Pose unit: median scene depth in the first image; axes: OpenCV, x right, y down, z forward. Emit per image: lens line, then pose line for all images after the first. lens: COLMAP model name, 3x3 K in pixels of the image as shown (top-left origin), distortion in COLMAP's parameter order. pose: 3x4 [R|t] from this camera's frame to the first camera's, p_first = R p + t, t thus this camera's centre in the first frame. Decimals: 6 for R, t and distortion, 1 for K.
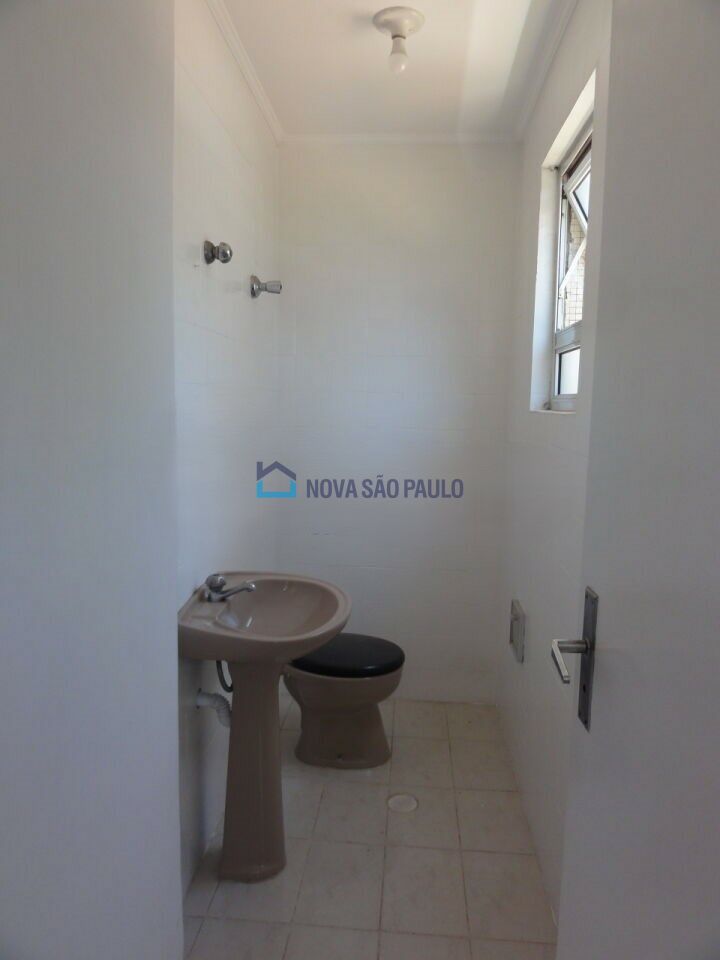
lens RADIAL K [[684.4, 0, 359.5], [0, 684.4, 481.3], [0, 0, 1]] dist [-0.000325, 0.003965]
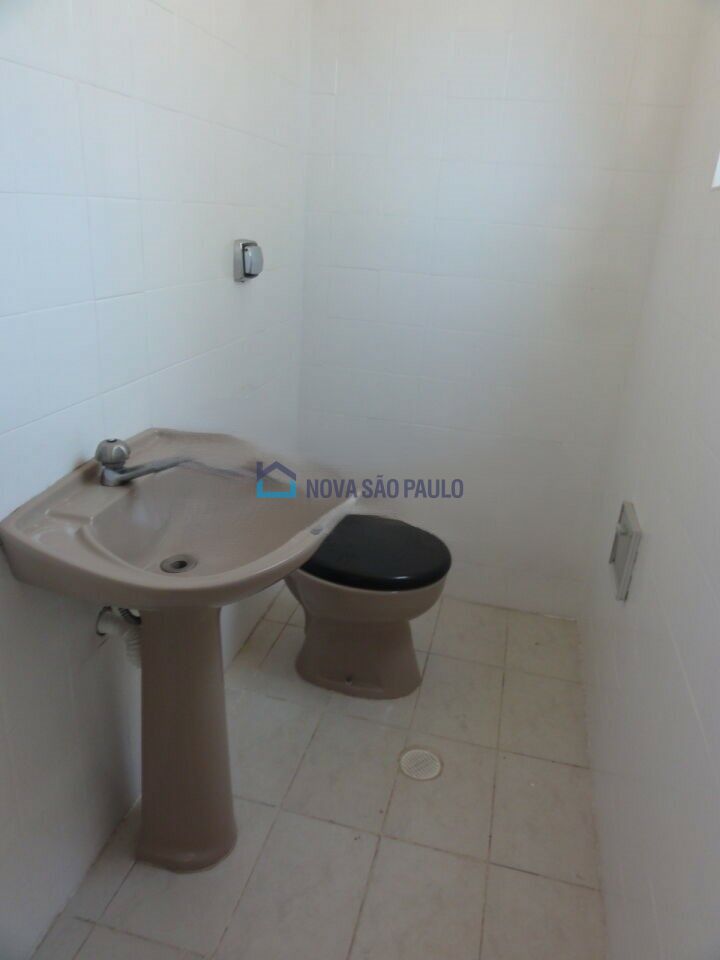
lens RADIAL K [[684.4, 0, 361.6], [0, 684.4, 480.0], [0, 0, 1]] dist [-0.000325, 0.003965]
pose [[0.985605, 0.103868, -0.133393, 0.065134], [-0.067842, 0.965691, 0.250678, 0.005652], [0.154854, -0.238019, 0.958836, 0.362123]]
